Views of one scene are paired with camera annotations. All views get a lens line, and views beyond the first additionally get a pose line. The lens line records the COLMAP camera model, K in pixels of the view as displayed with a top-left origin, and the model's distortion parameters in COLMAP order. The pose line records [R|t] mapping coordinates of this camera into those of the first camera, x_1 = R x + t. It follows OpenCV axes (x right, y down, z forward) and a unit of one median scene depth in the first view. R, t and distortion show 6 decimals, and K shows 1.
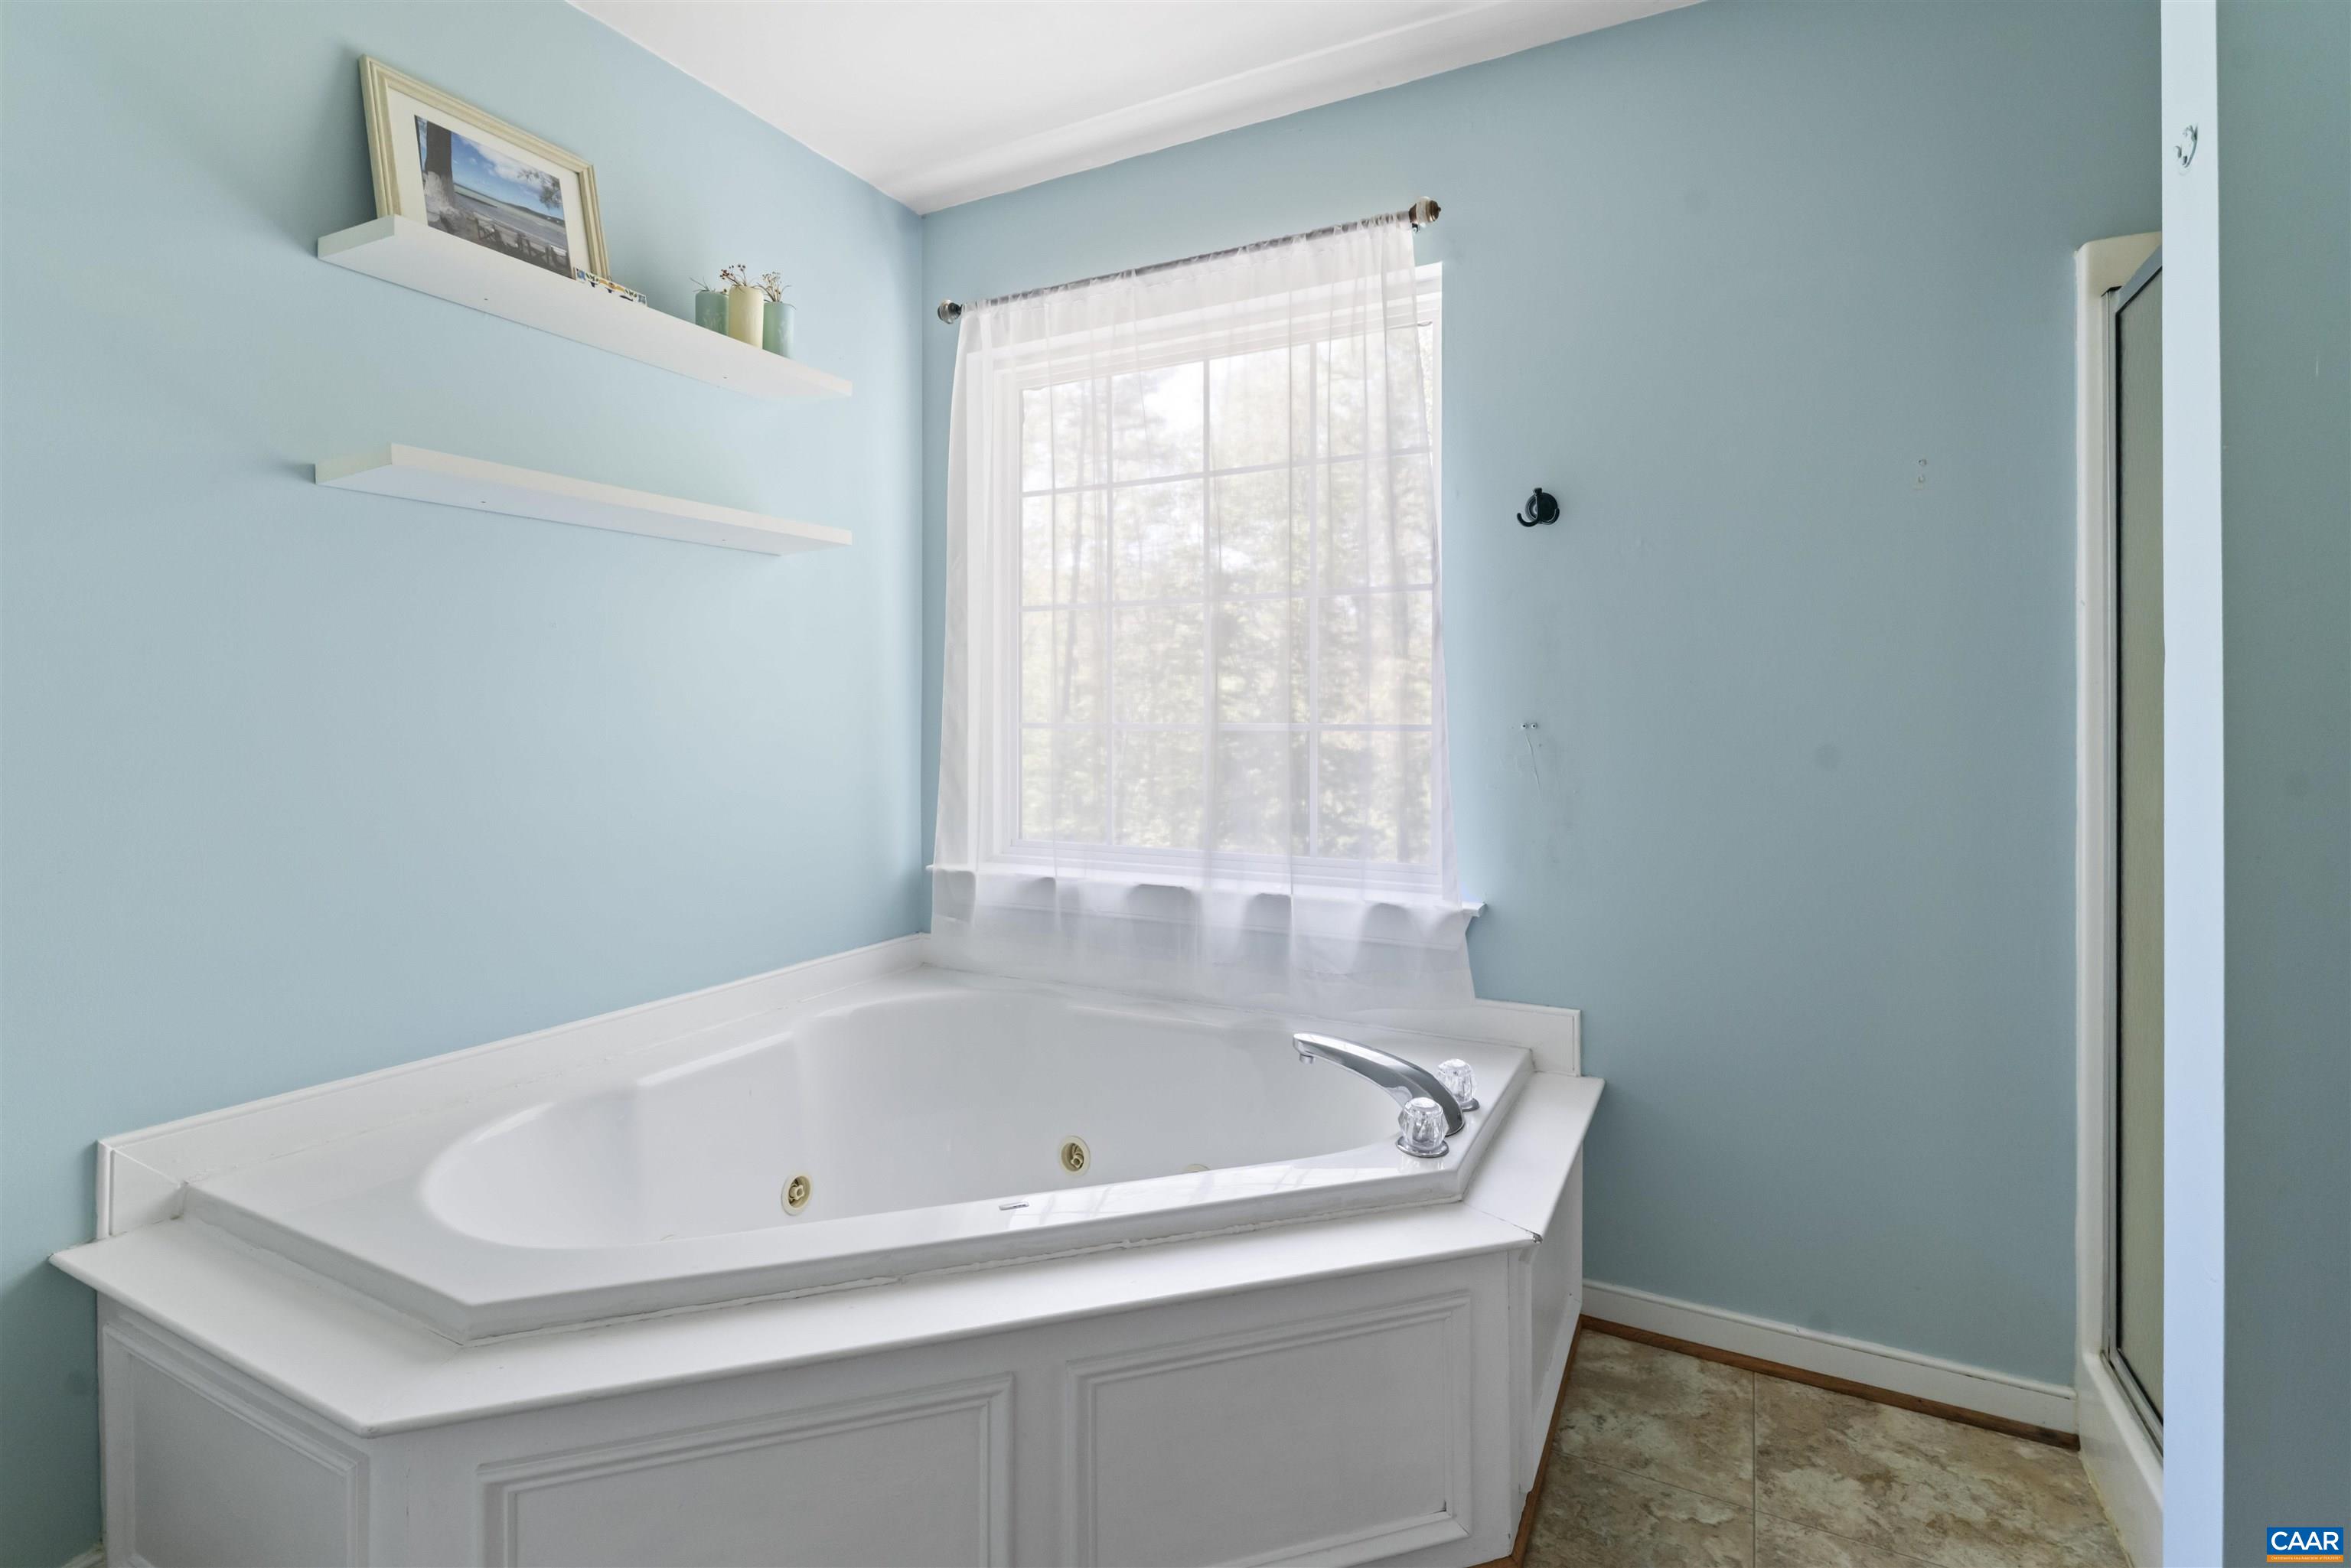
lens RADIAL K [[1098.3, 0, 1174.3], [0, 1098.3, 719.2], [0, 0, 1]] dist [-0.000601, -0.001598]
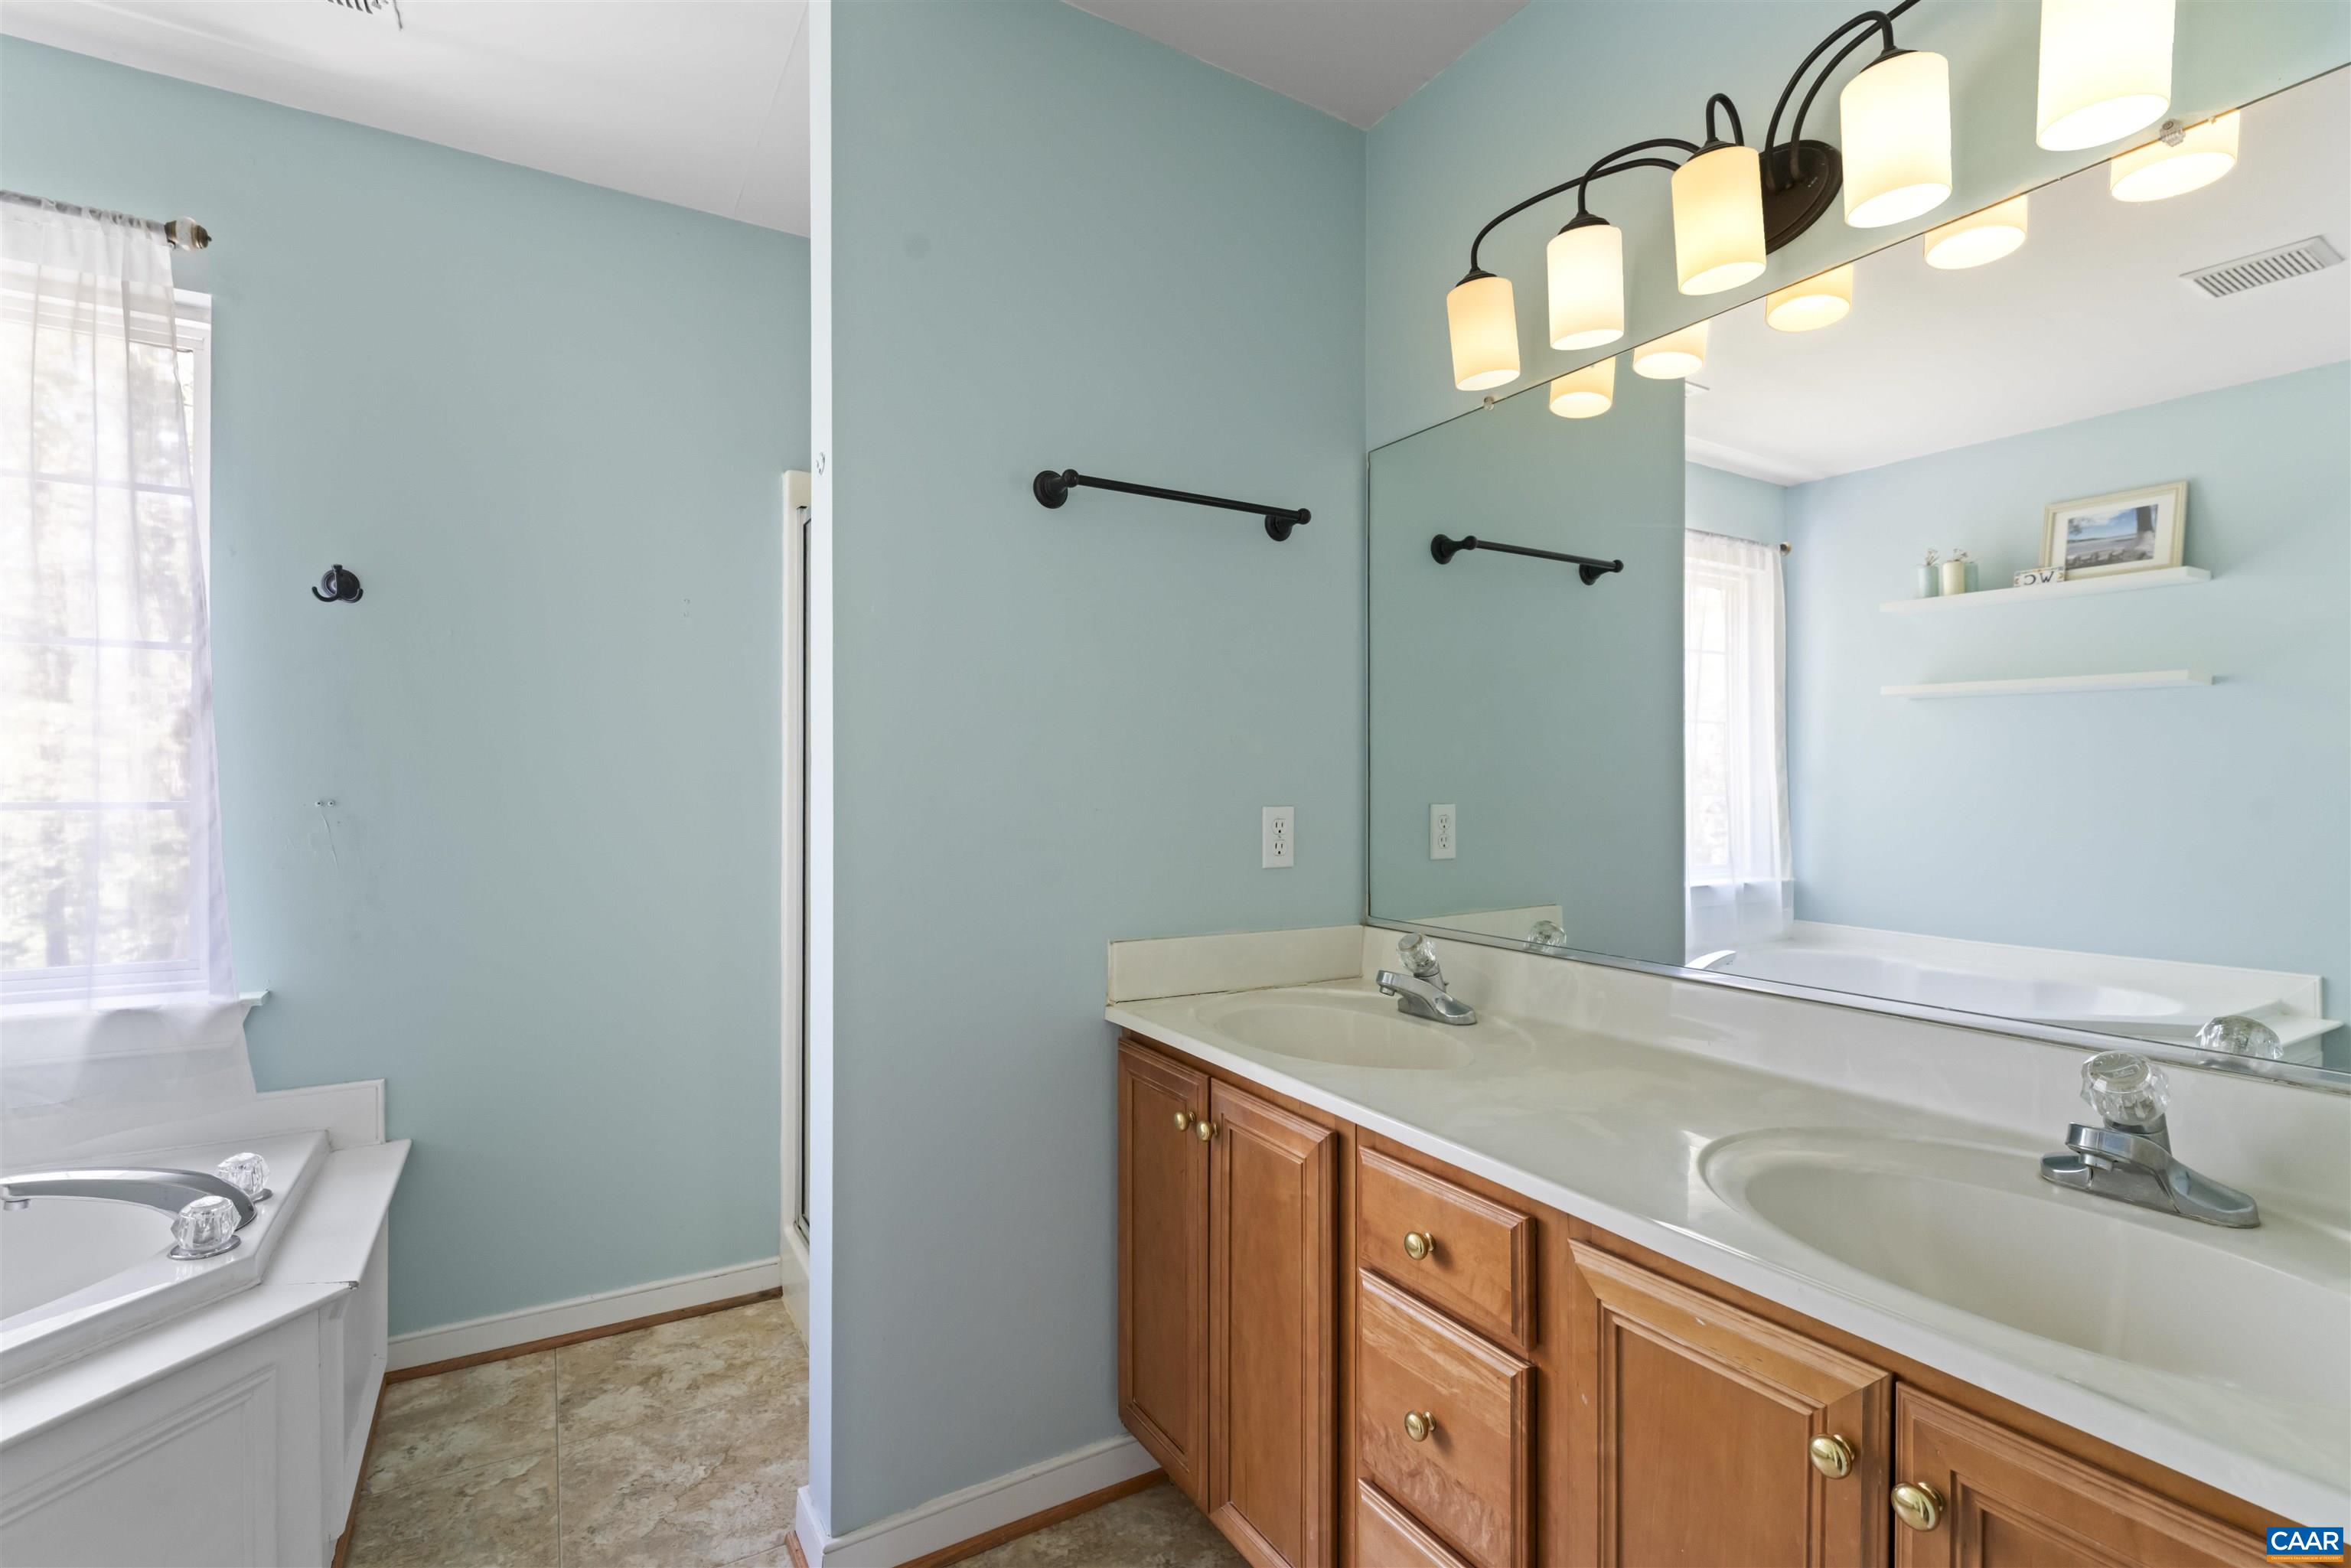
lens RADIAL K [[1098.3, 0, 1177.8], [0, 1098.3, 786.8], [0, 0, 1]] dist [-0.000601, -0.001598]
pose [[0.536375, 0.001253, 0.843979, -0.119465], [-0.003727, 0.999993, 0.000884, -0.015082], [-0.843972, -0.003620, 0.536376, -0.212640]]
